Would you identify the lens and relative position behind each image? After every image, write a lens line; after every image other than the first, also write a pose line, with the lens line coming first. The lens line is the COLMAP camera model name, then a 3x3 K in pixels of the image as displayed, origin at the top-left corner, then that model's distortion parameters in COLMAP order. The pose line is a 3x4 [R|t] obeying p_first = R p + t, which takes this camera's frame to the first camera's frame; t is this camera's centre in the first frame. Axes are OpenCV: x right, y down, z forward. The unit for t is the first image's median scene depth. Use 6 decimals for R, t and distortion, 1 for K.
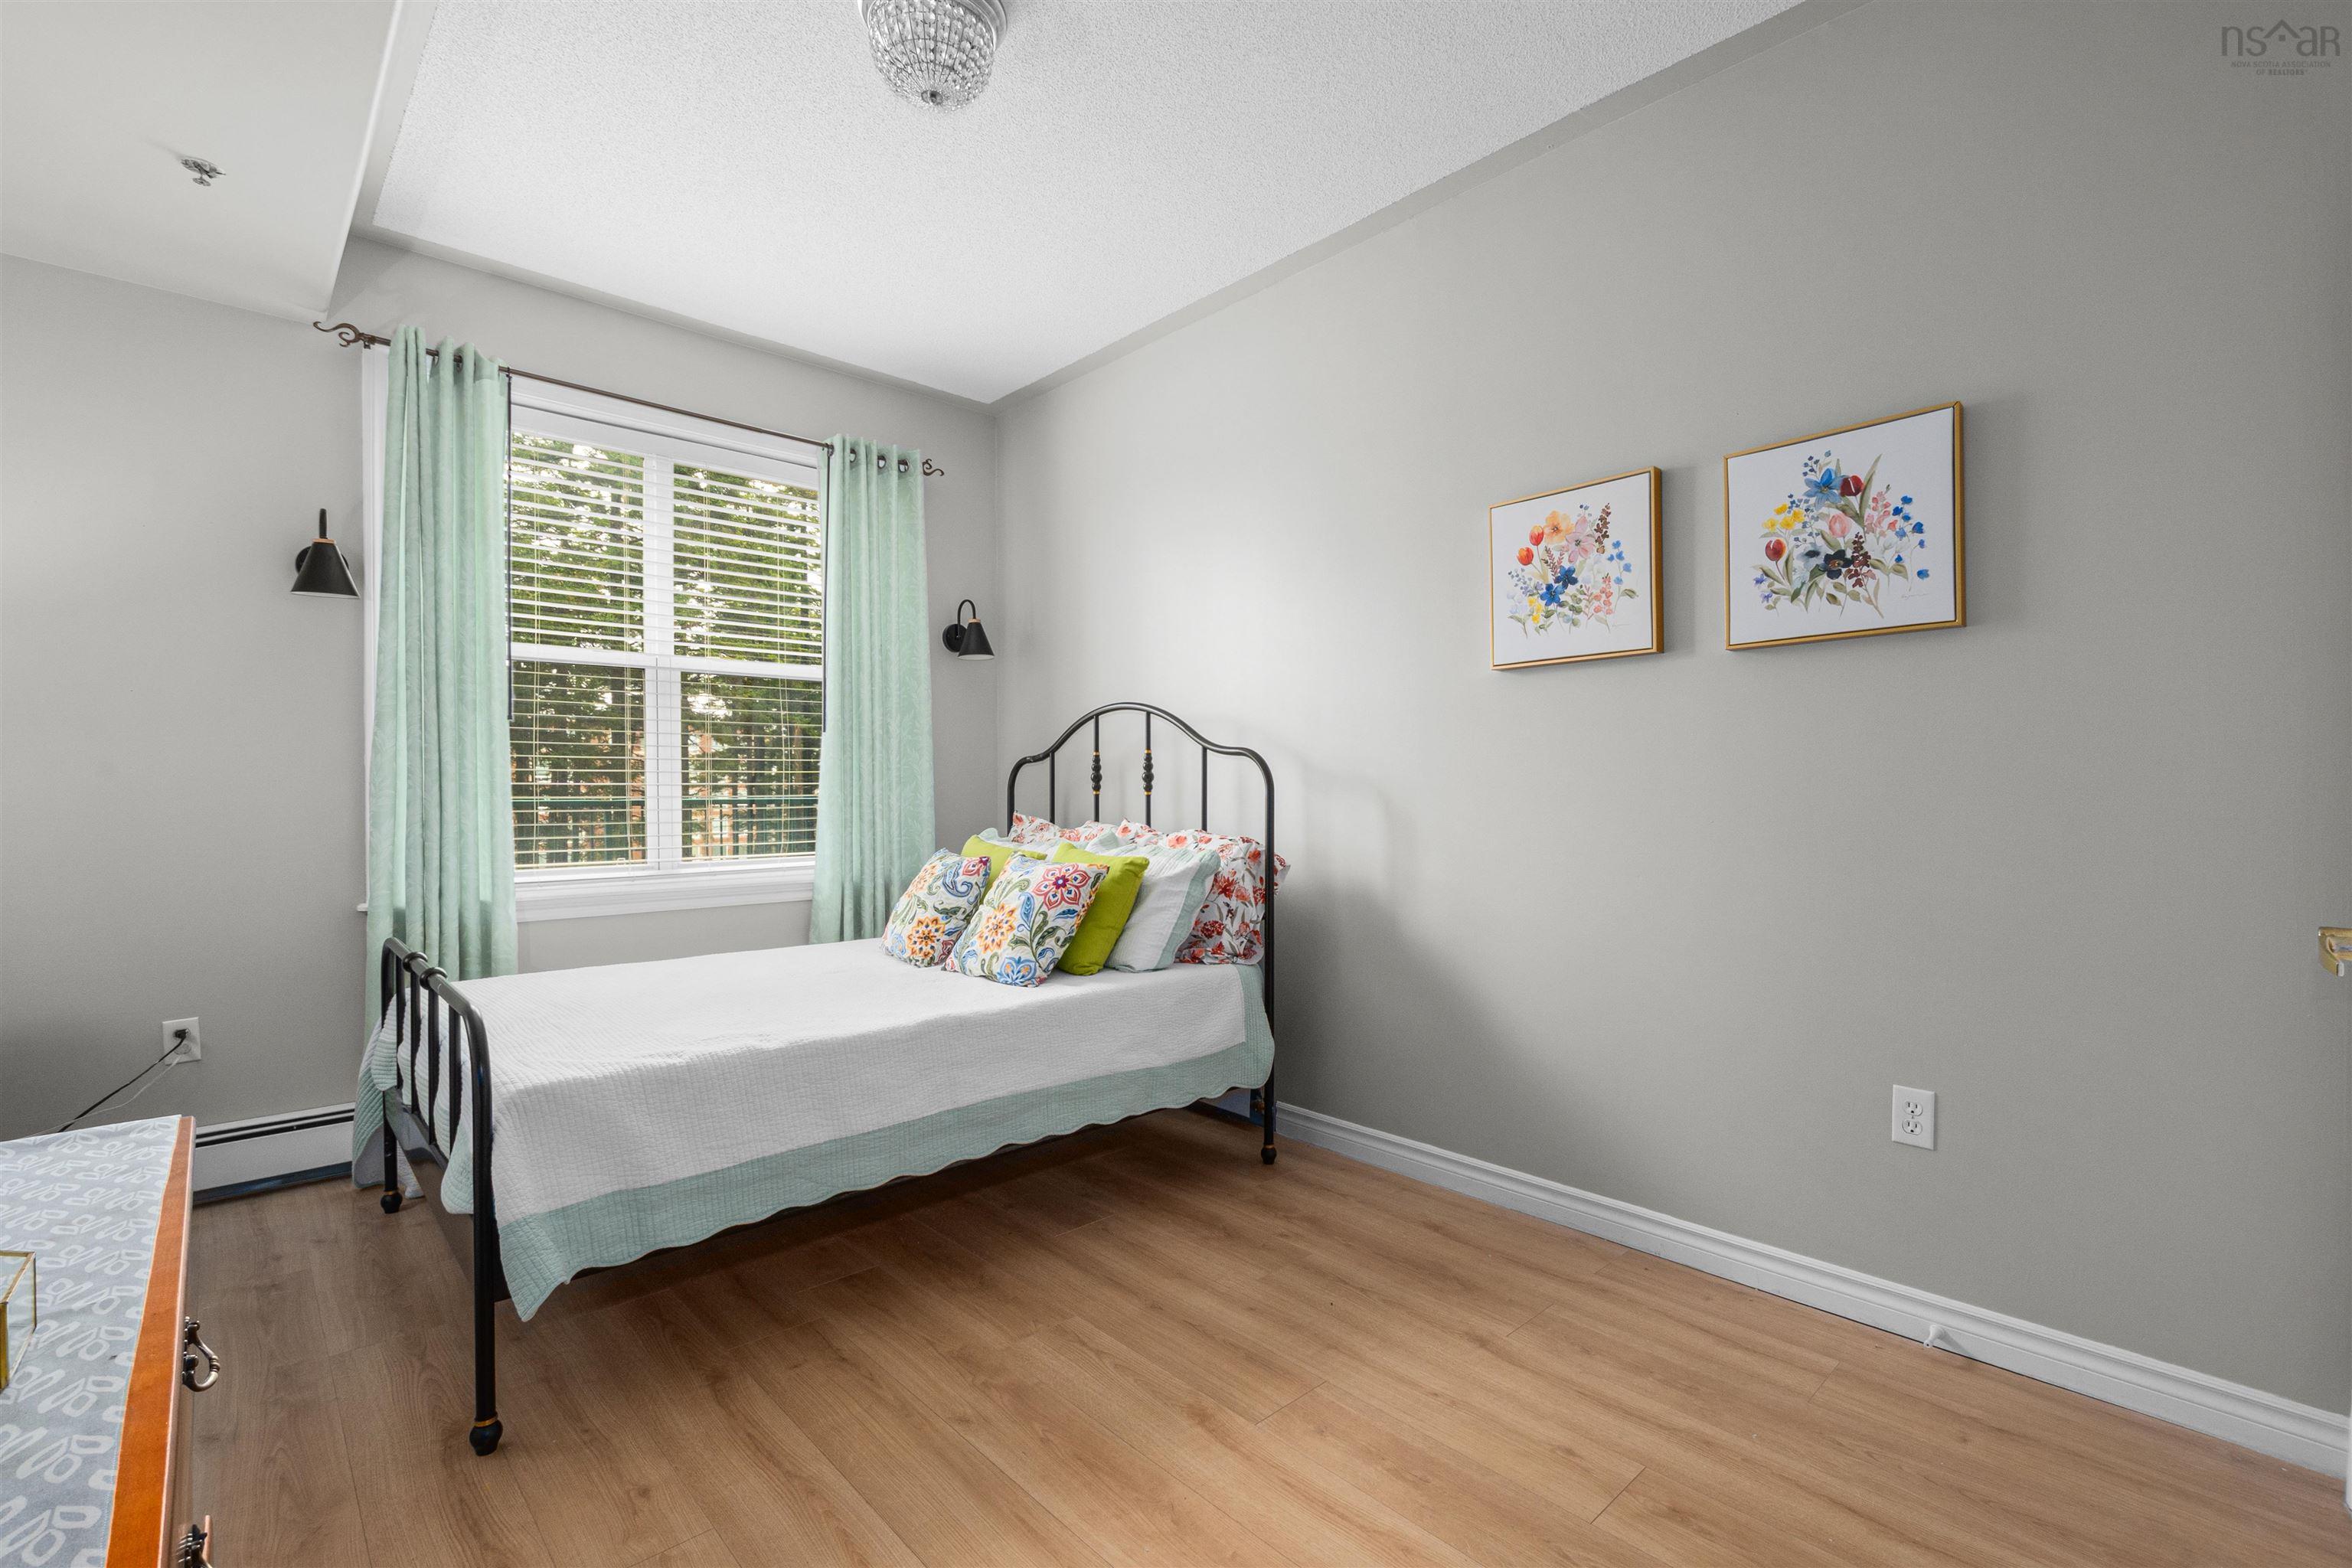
lens RADIAL K [[1050.3, 0, 1247.3], [0, 1050.3, 811.3], [0, 0, 1]] dist [0.004139, -0.005311]
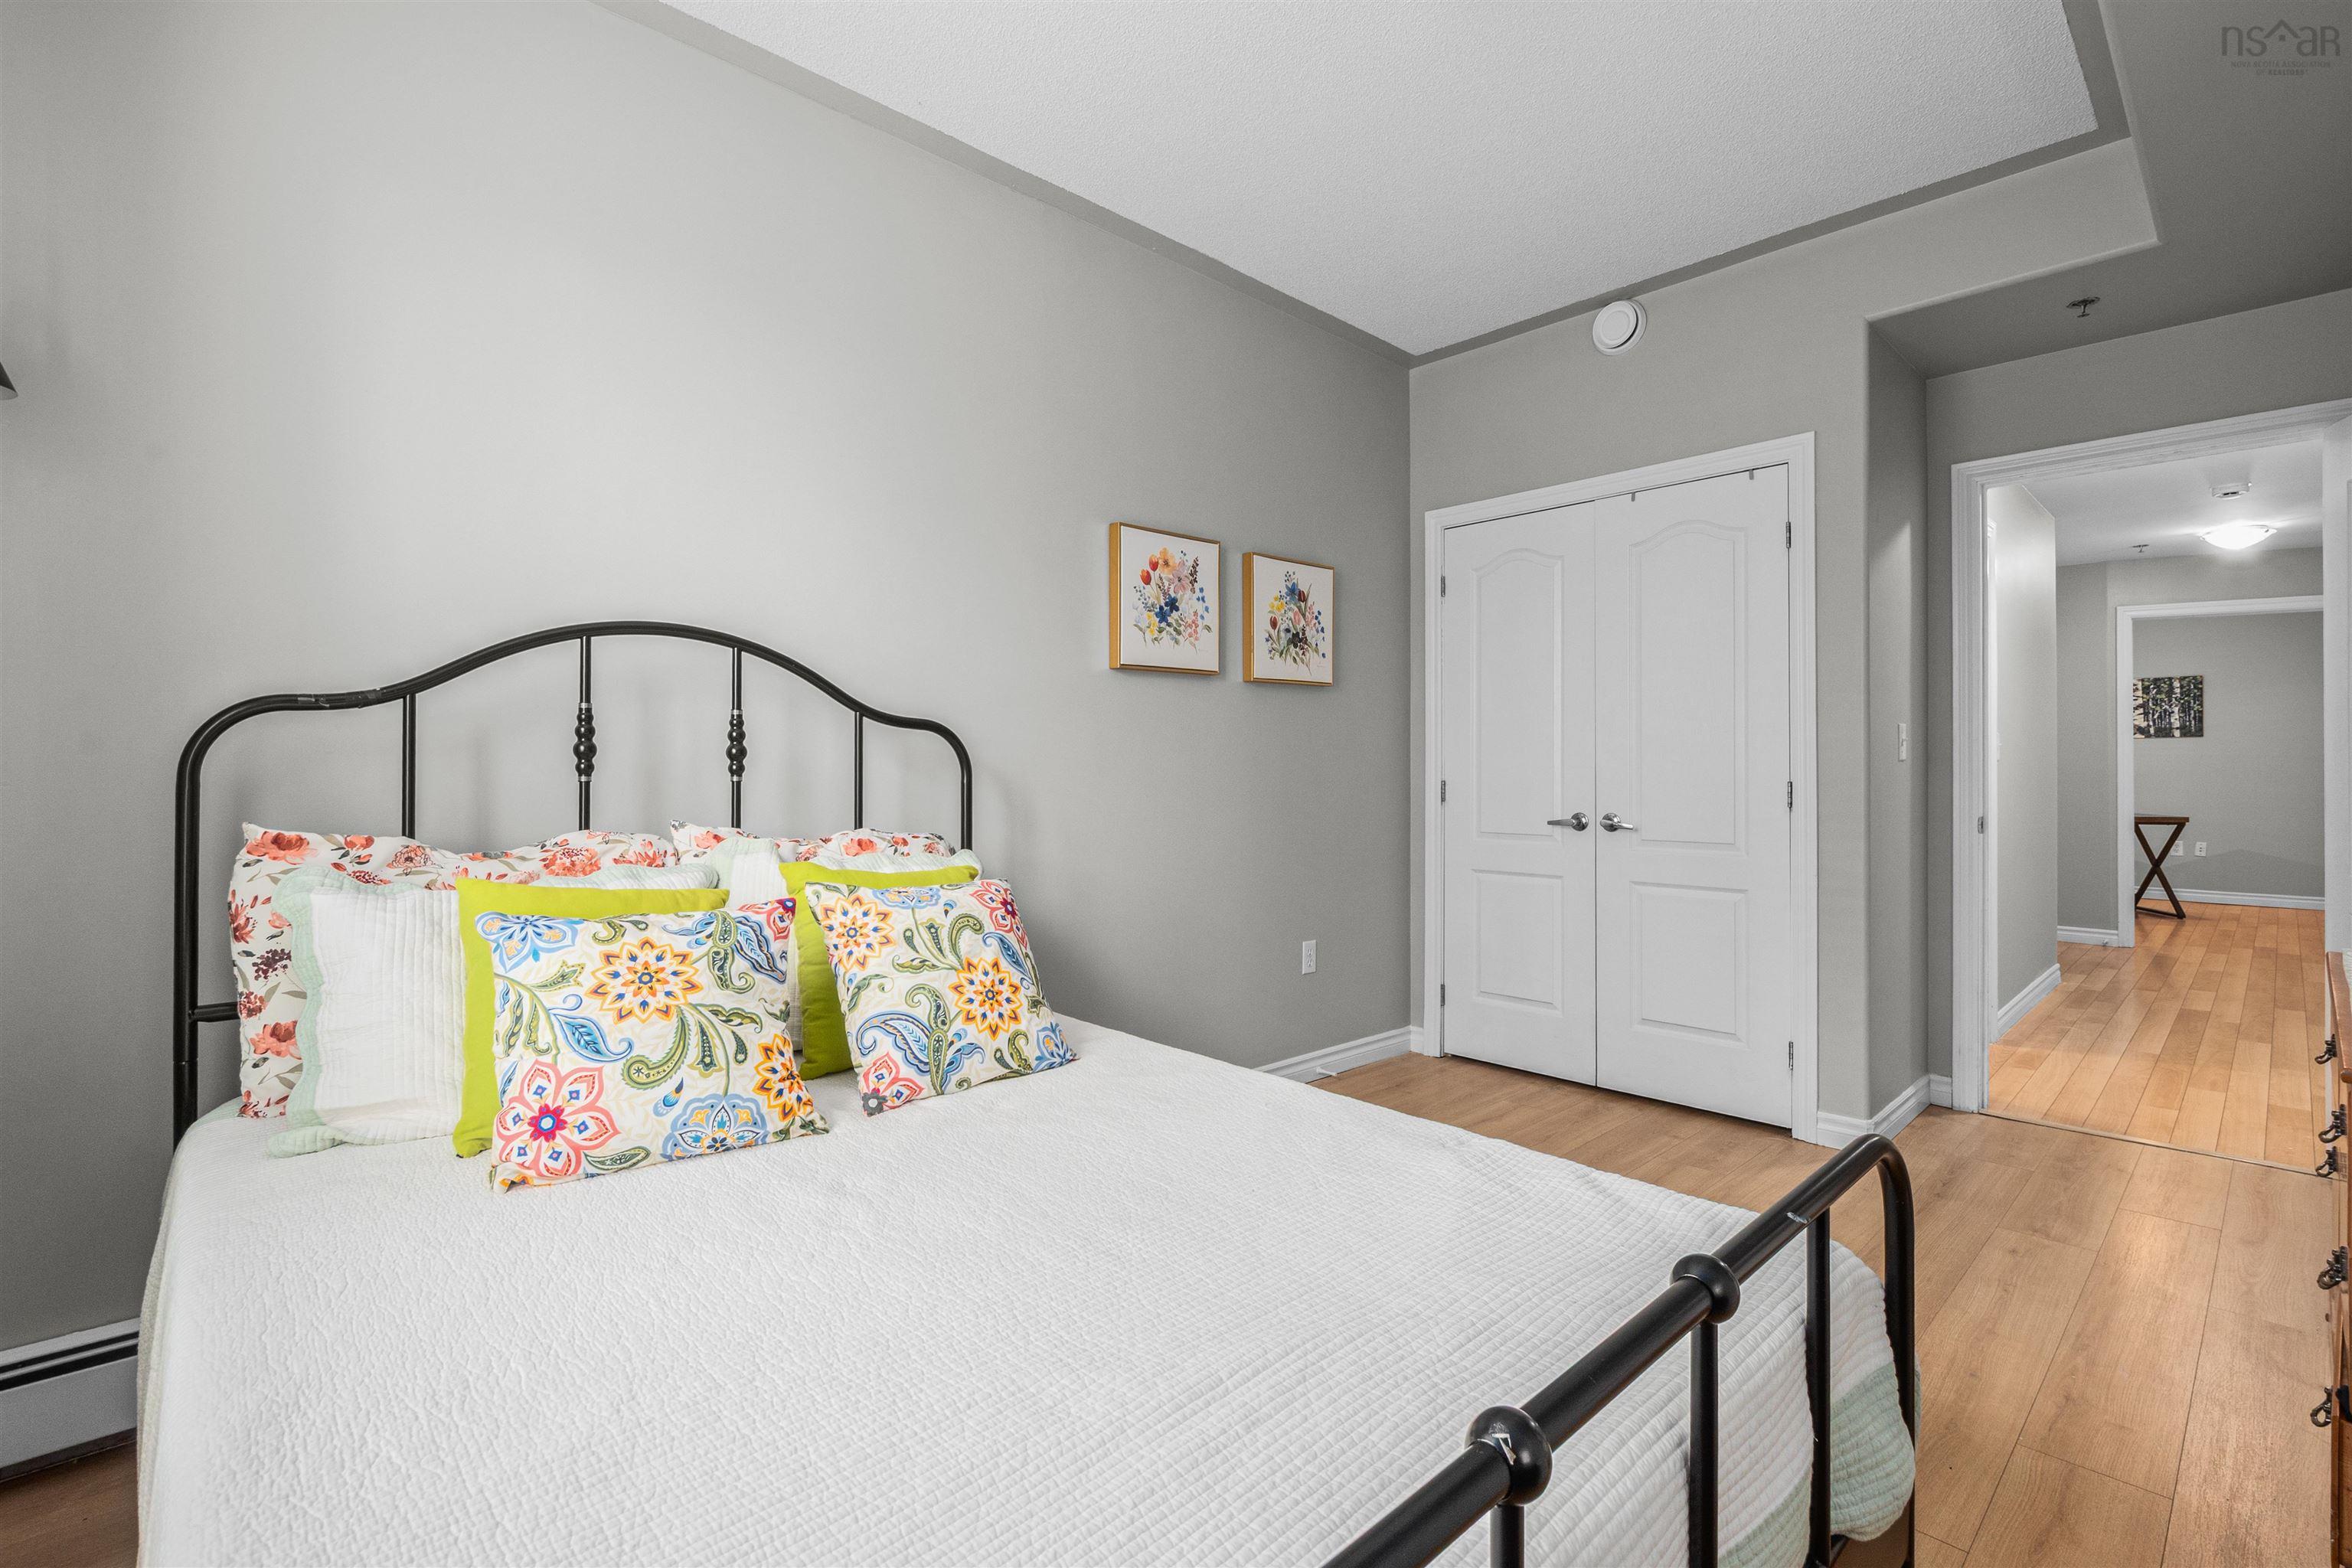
lens RADIAL K [[1050.3, 0, 1213.1], [0, 1050.3, 763.8], [0, 0, 1]] dist [0.004139, -0.005311]
pose [[0.008100, 0.006681, 0.999945, -0.960242], [0.017100, 0.999831, -0.006818, -0.022790], [-0.999821, 0.017154, 0.007984, 0.956665]]
